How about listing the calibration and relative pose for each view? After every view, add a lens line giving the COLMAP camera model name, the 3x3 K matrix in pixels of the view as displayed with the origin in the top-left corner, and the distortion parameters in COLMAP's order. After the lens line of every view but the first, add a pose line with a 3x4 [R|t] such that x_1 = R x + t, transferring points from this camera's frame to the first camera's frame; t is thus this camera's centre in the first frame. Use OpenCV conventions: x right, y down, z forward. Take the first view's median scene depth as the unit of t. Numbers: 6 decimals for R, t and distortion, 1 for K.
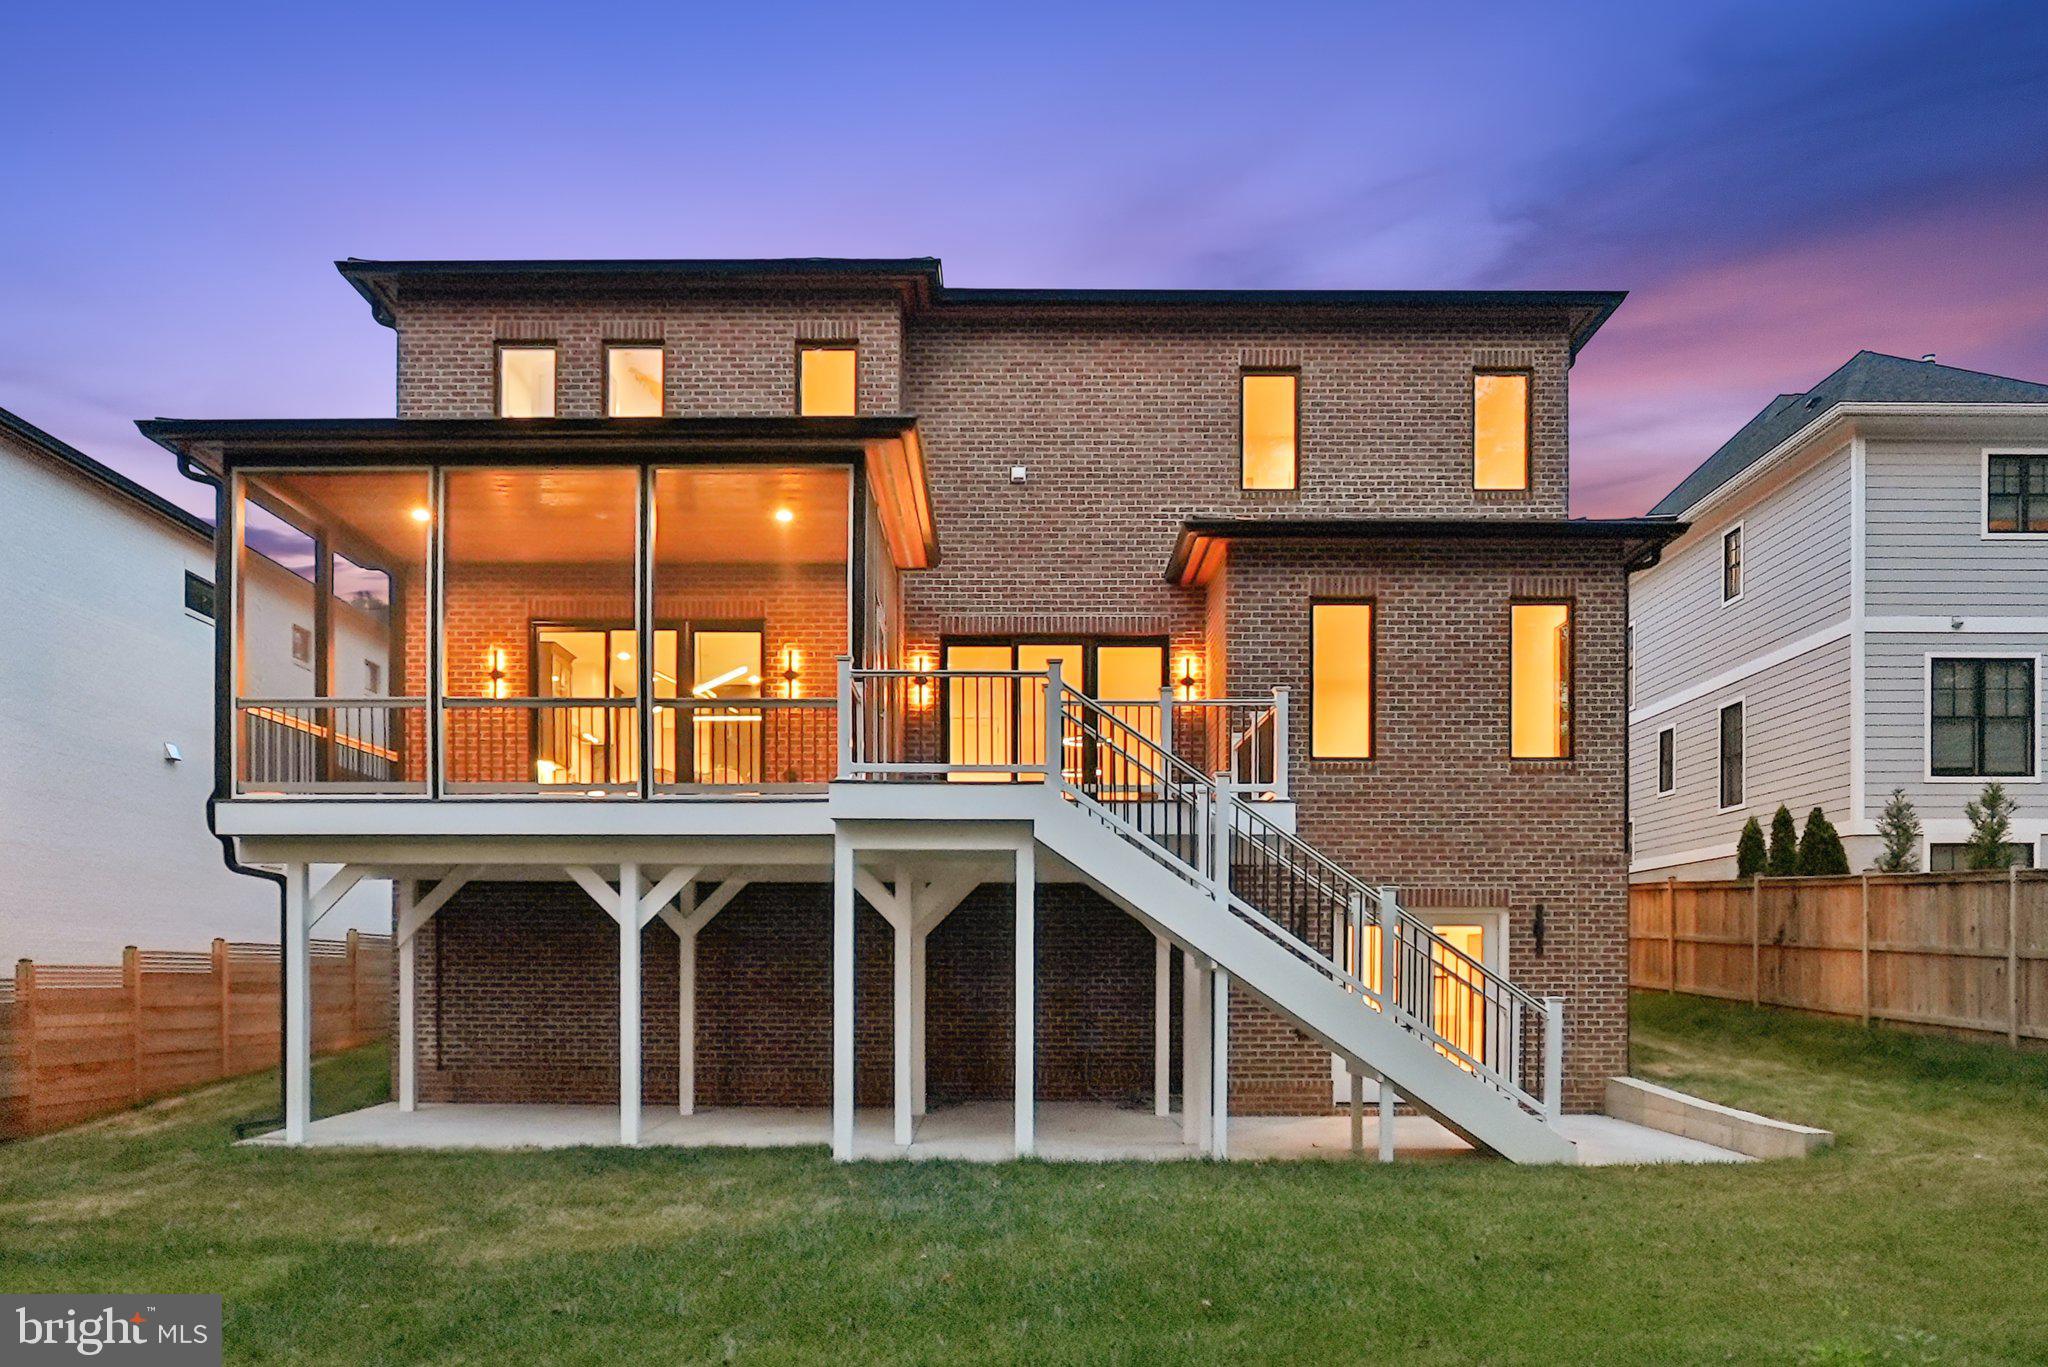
lens RADIAL K [[738.8, 0, 1024.0], [0, 738.8, 683.5], [0, 0, 1]] dist [0.007997, 0.004283]
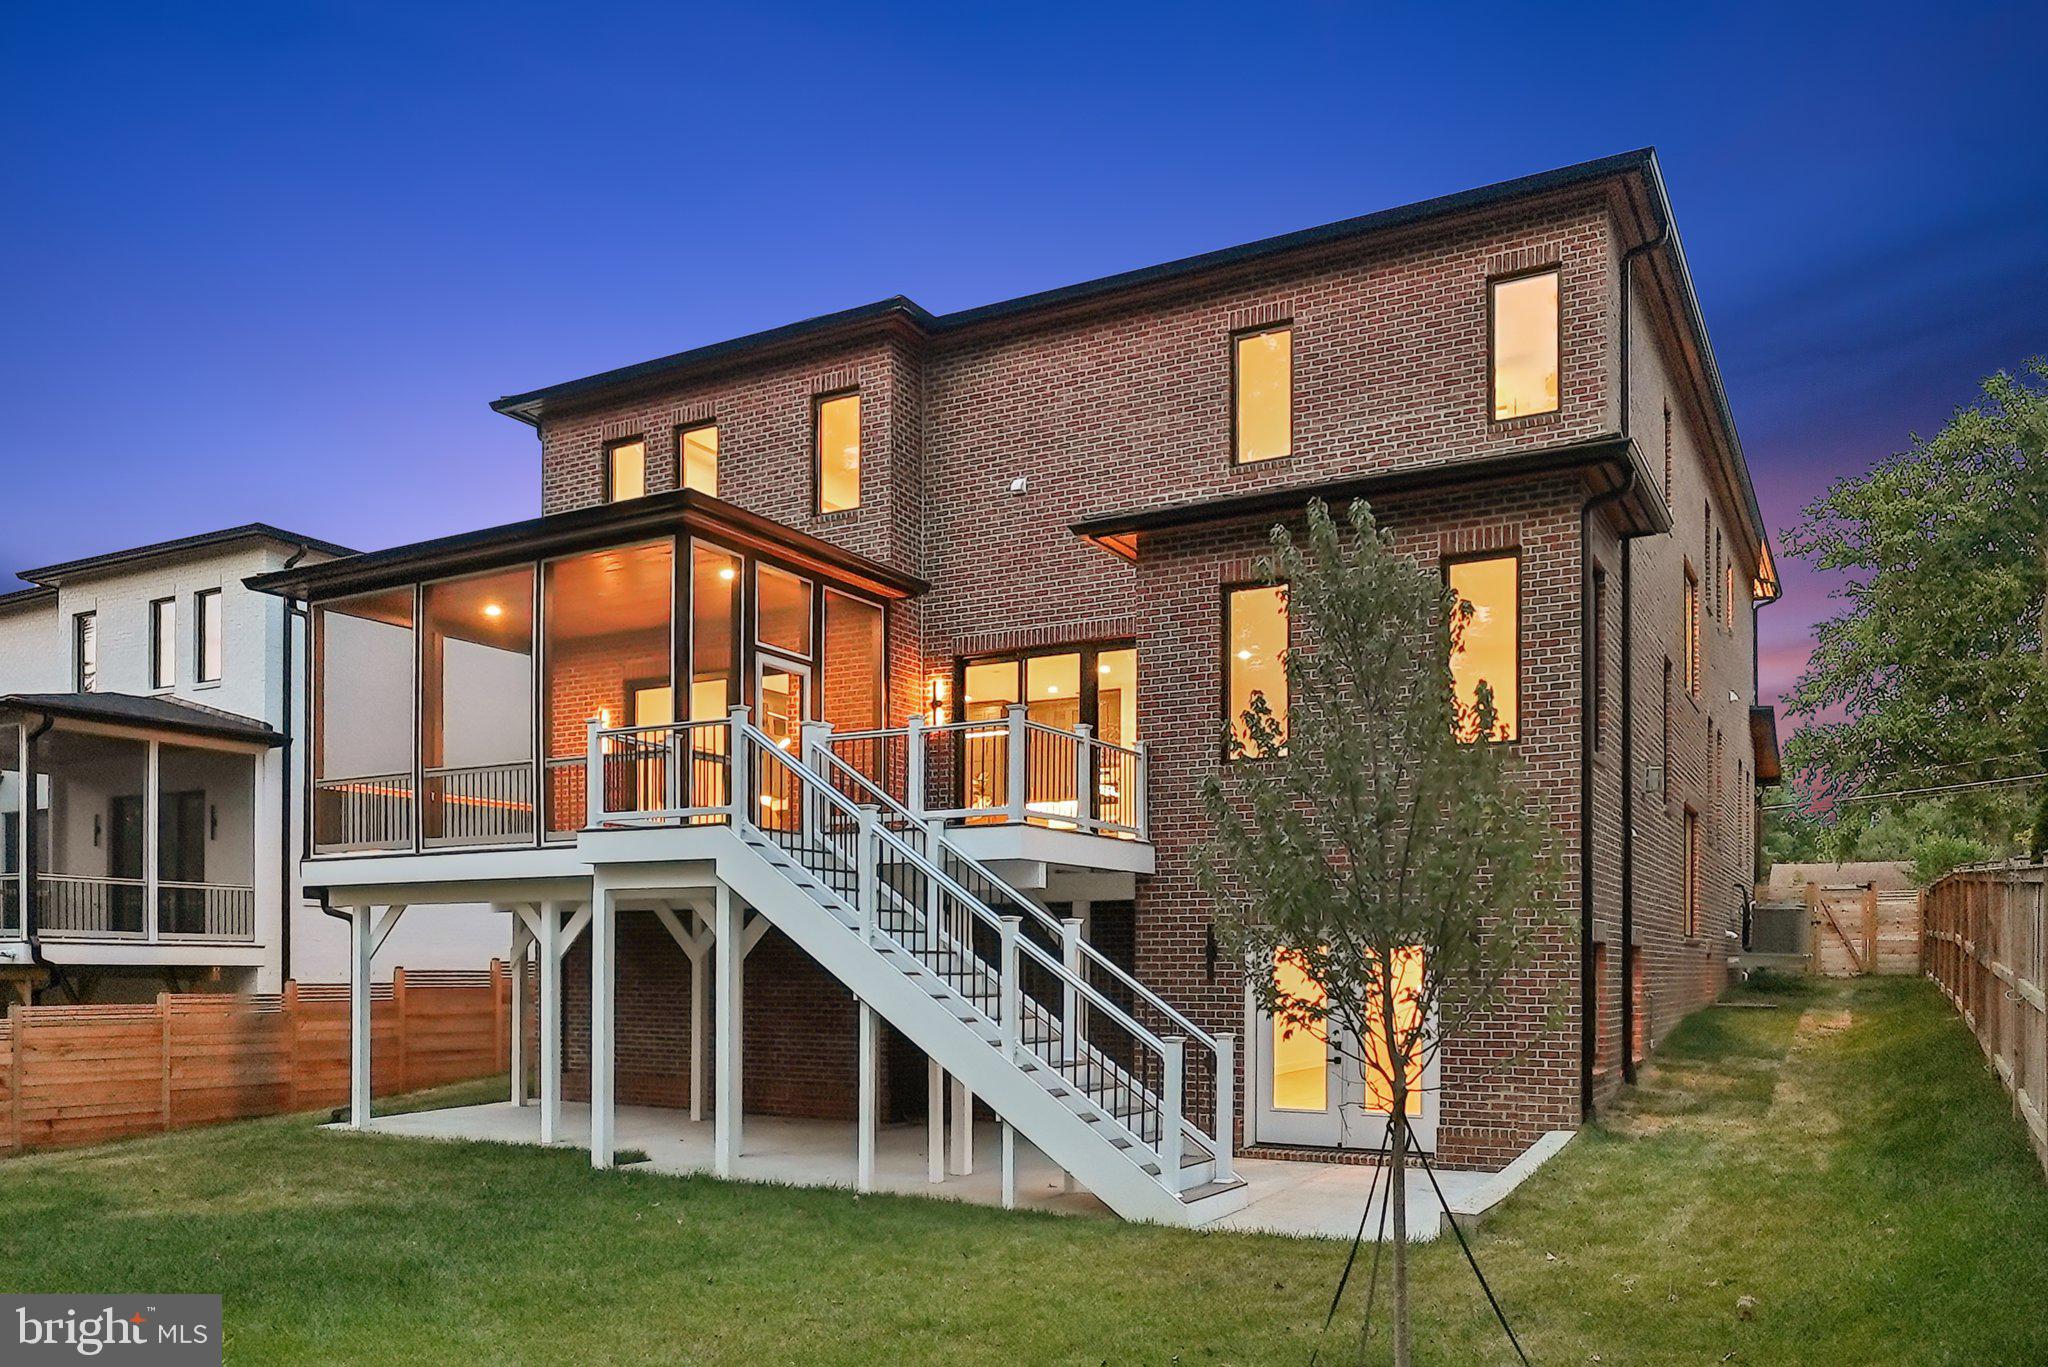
lens RADIAL K [[764.4, 0, 1023.2], [0, 764.4, 676.5], [0, 0, 1]] dist [0.023392, 0.000003]
pose [[0.960450, -0.101281, -0.259379, 0.283313], [0.097868, 0.994858, -0.026071, -0.001869], [0.260685, -0.000345, 0.965424, 0.012093]]
